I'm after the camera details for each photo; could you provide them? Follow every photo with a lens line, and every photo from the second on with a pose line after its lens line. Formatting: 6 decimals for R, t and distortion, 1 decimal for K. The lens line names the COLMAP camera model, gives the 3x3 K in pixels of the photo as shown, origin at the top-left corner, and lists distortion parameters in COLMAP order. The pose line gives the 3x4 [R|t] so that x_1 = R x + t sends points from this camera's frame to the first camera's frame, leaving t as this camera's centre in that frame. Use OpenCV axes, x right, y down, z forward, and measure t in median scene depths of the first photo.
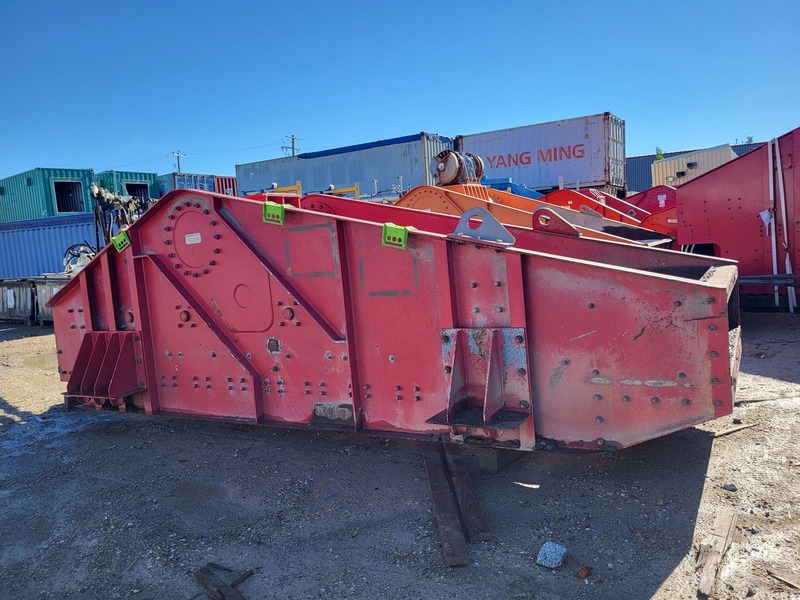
lens RADIAL K [[596.1, 0, 413.7], [0, 596.1, 295.0], [0, 0, 1]] dist [0.048444, -0.041839]
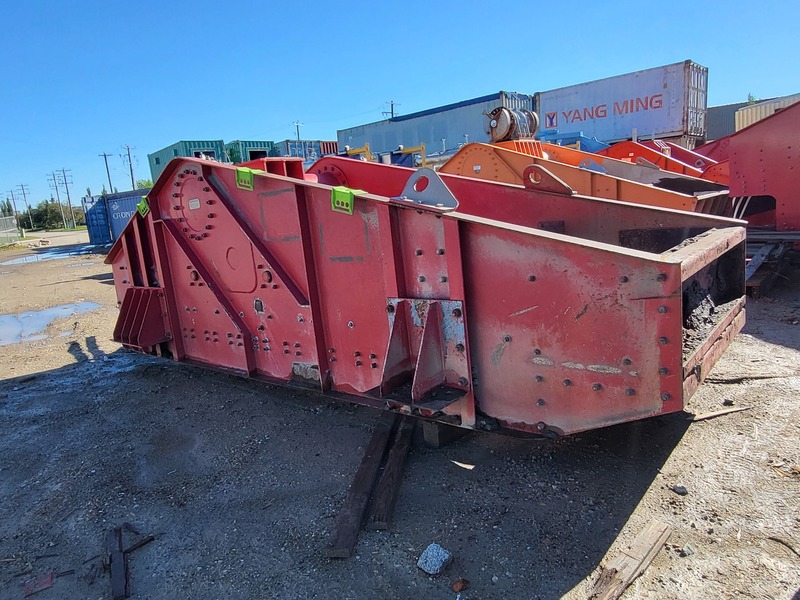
lens RADIAL K [[522.1, 0, 400.0], [0, 522.1, 300.0], [0, 0, 1]] dist [0.000948, 0.000962]
pose [[0.981183, 0.019093, -0.192133, 0.194648], [0.001805, 0.994148, 0.108009, -0.026272], [0.193071, -0.106324, 0.975407, 0.156364]]
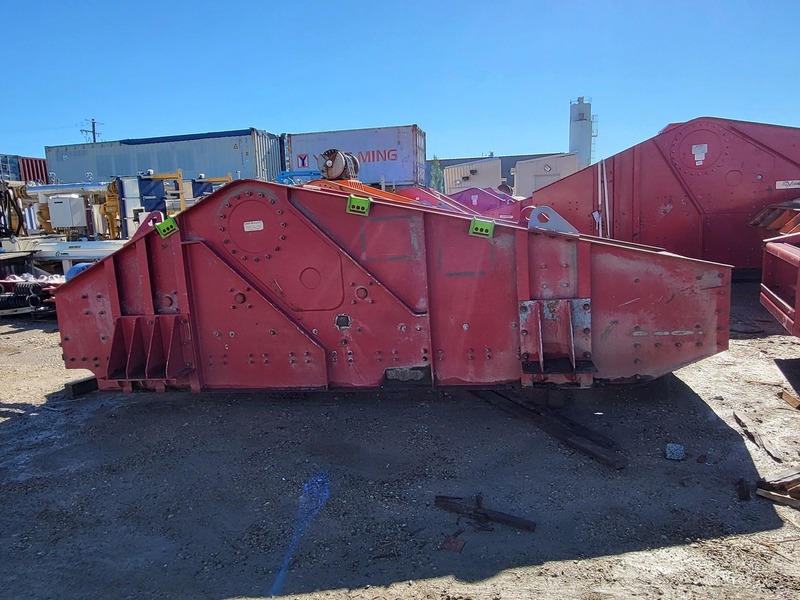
lens RADIAL K [[522.1, 0, 400.0], [0, 522.1, 300.0], [0, 0, 1]] dist [0.000948, 0.000962]
pose [[0.942107, -0.029902, 0.333976, -0.484031], [0.014893, 0.998765, 0.047409, -0.002059], [-0.334981, -0.039691, 0.941388, 0.028990]]
